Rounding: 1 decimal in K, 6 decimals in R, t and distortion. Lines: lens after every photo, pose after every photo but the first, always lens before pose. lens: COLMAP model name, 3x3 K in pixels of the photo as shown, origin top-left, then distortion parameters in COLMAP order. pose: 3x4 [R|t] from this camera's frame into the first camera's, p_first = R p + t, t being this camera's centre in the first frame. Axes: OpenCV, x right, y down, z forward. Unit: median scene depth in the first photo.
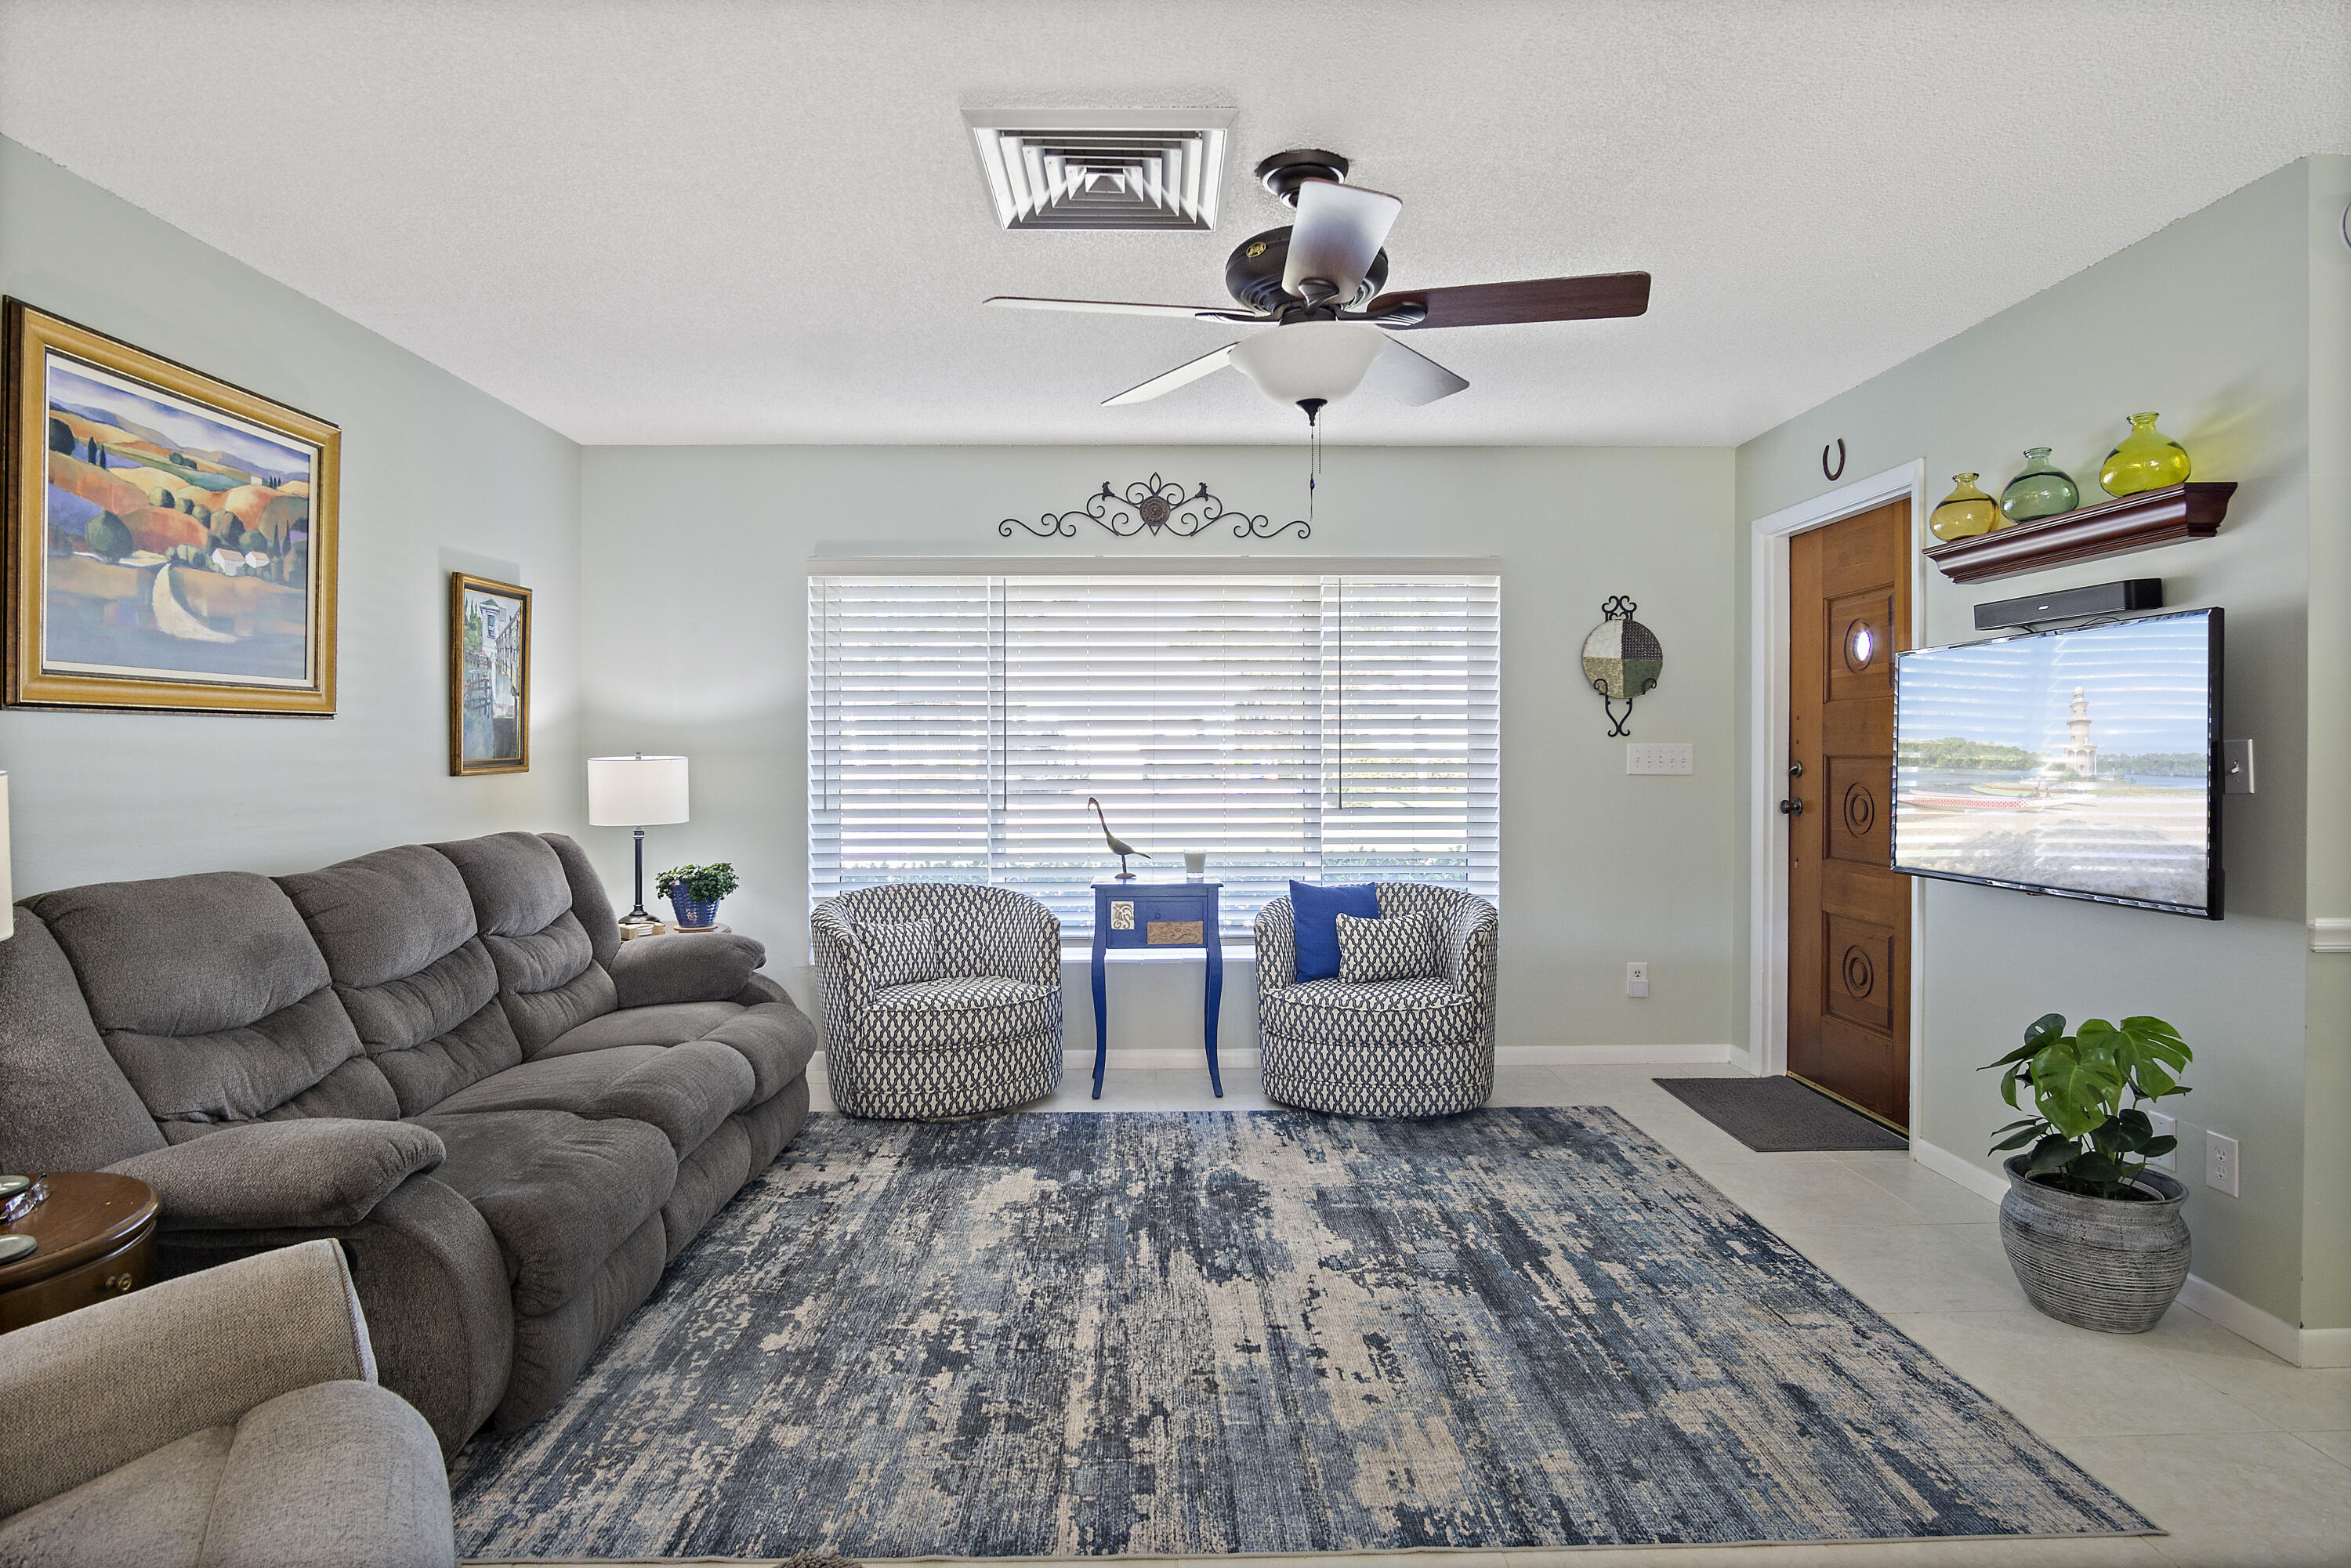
lens RADIAL K [[1262.6, 0, 1167.5], [0, 1262.6, 764.6], [0, 0, 1]] dist [-0.027774, 0.001196]
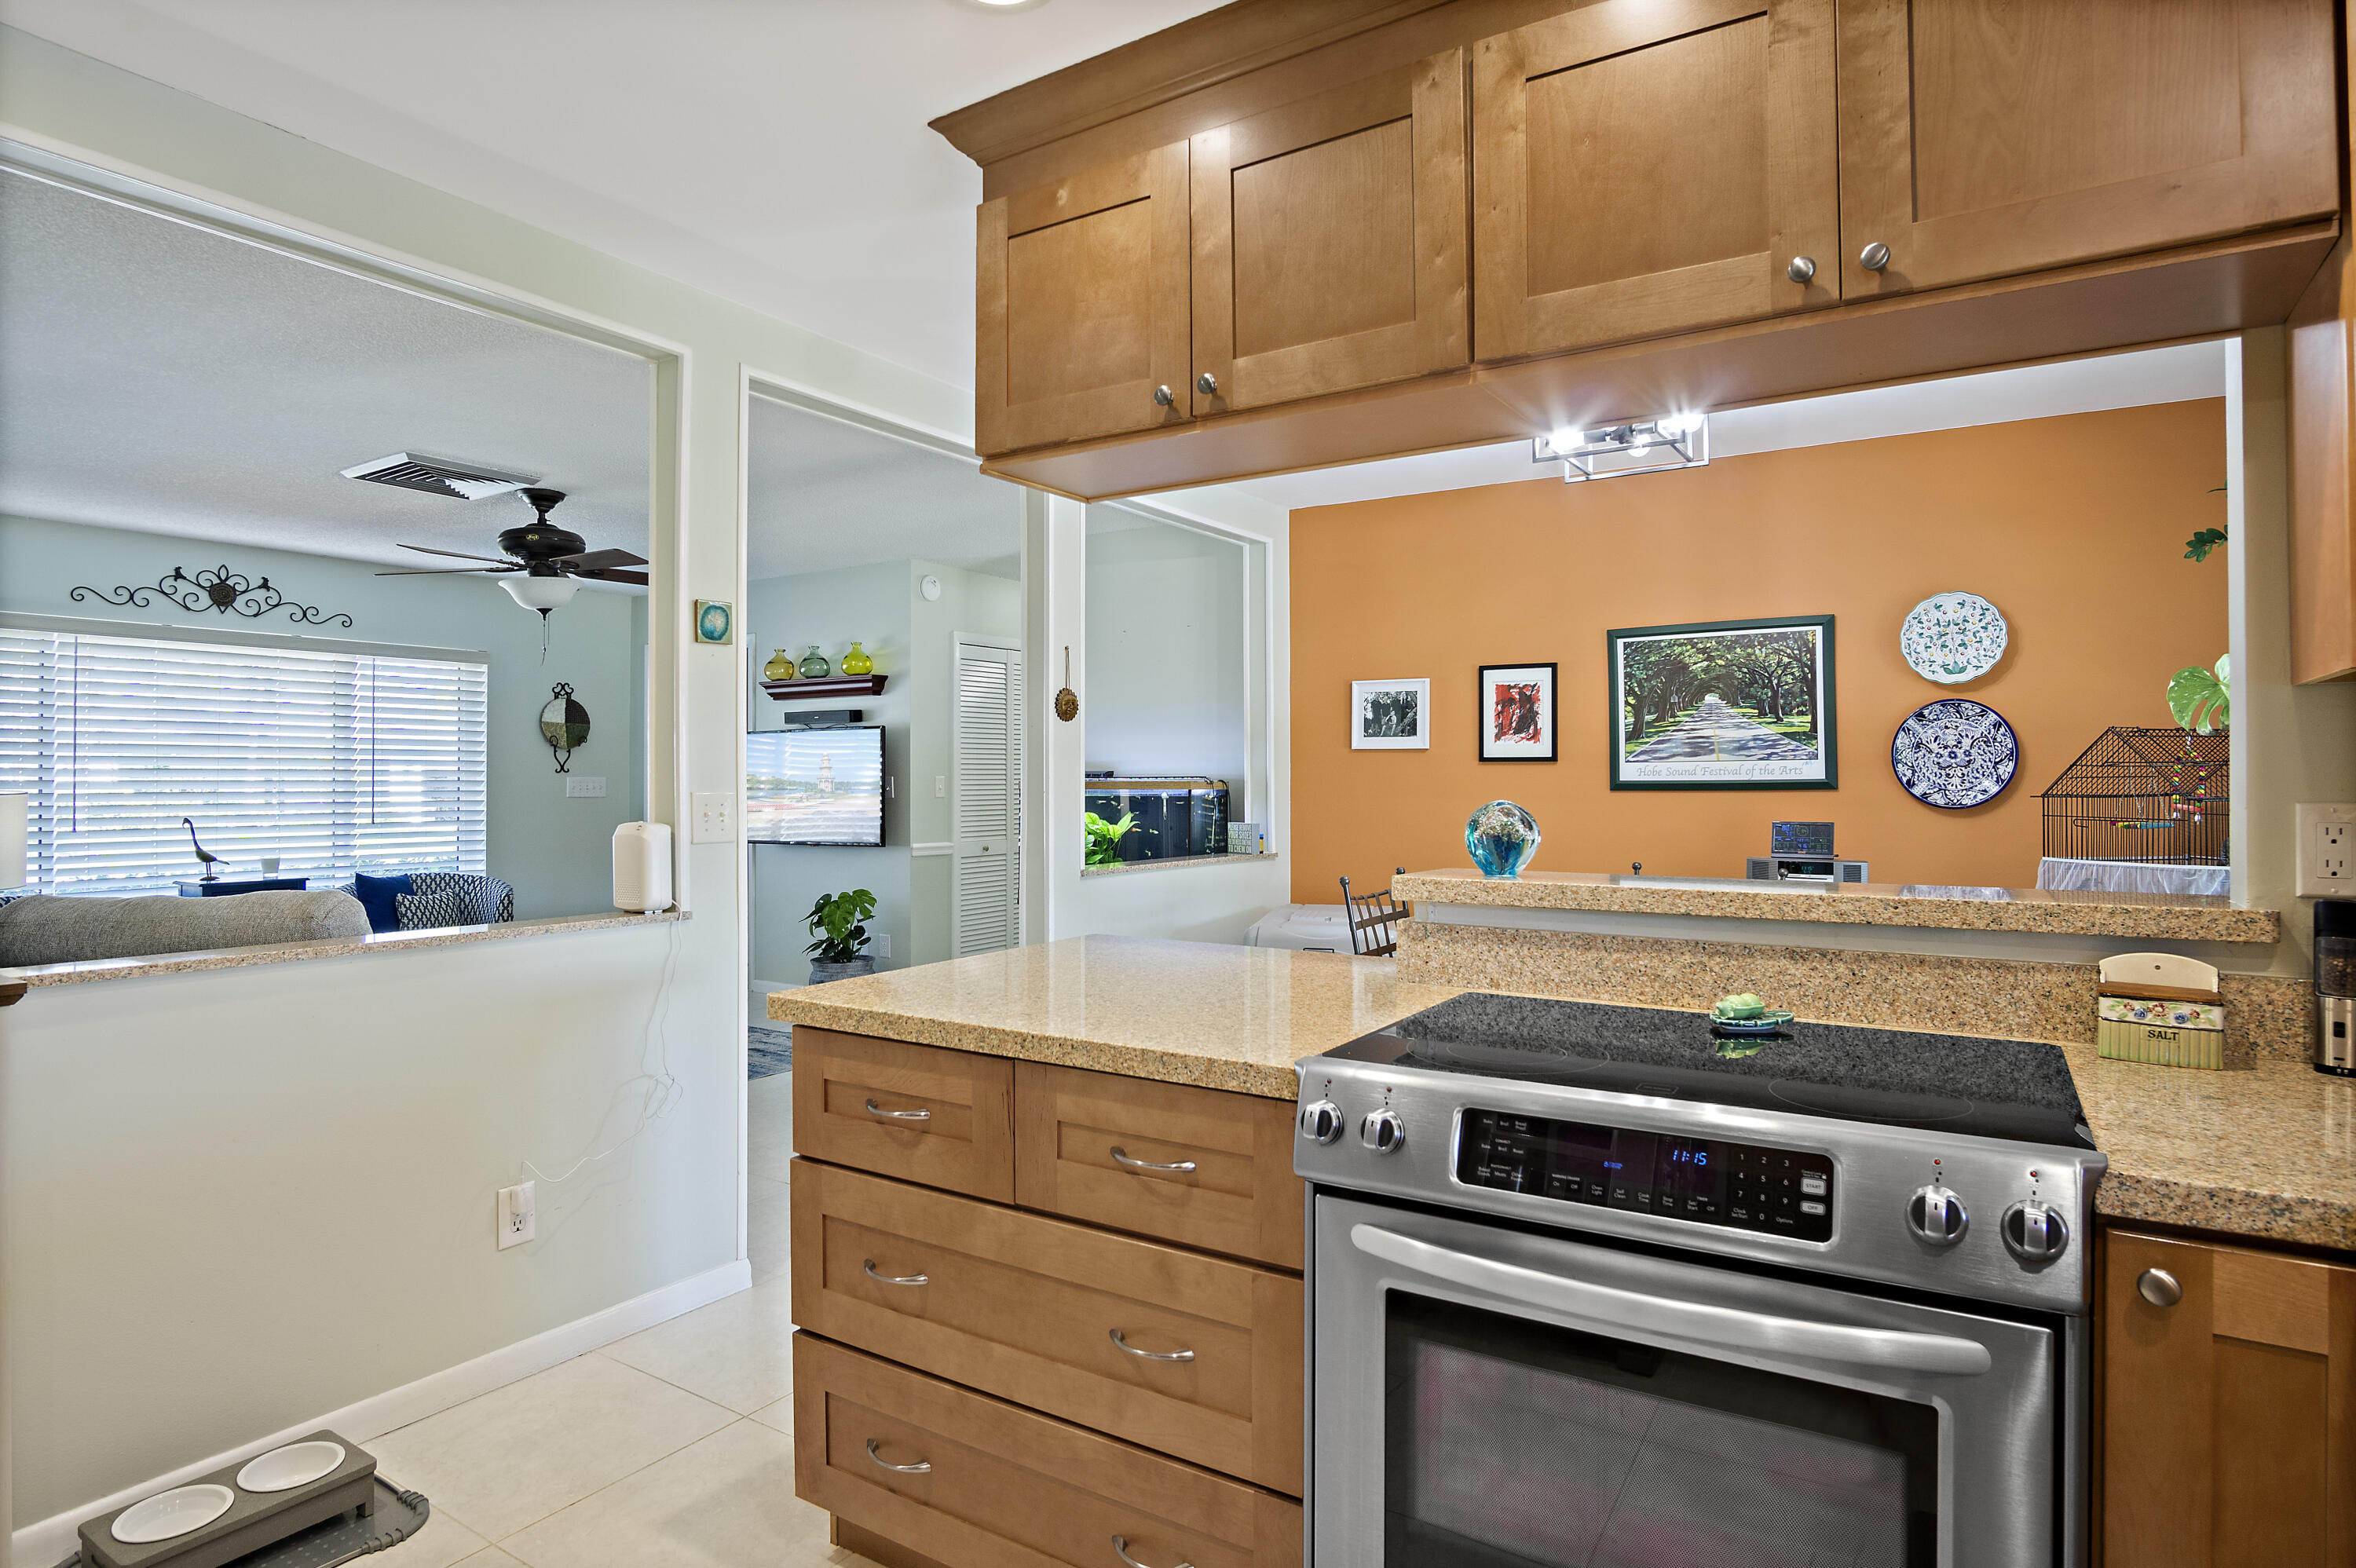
lens RADIAL K [[1265.2, 0, 1175.4], [0, 1265.2, 779.9], [0, 0, 1]] dist [-0.027774, 0.001196]
pose [[0.552439, 0.001696, 0.833552, -0.553699], [0.010192, 0.999909, -0.008789, 0.008496], [-0.833491, 0.013351, 0.552372, -0.526369]]
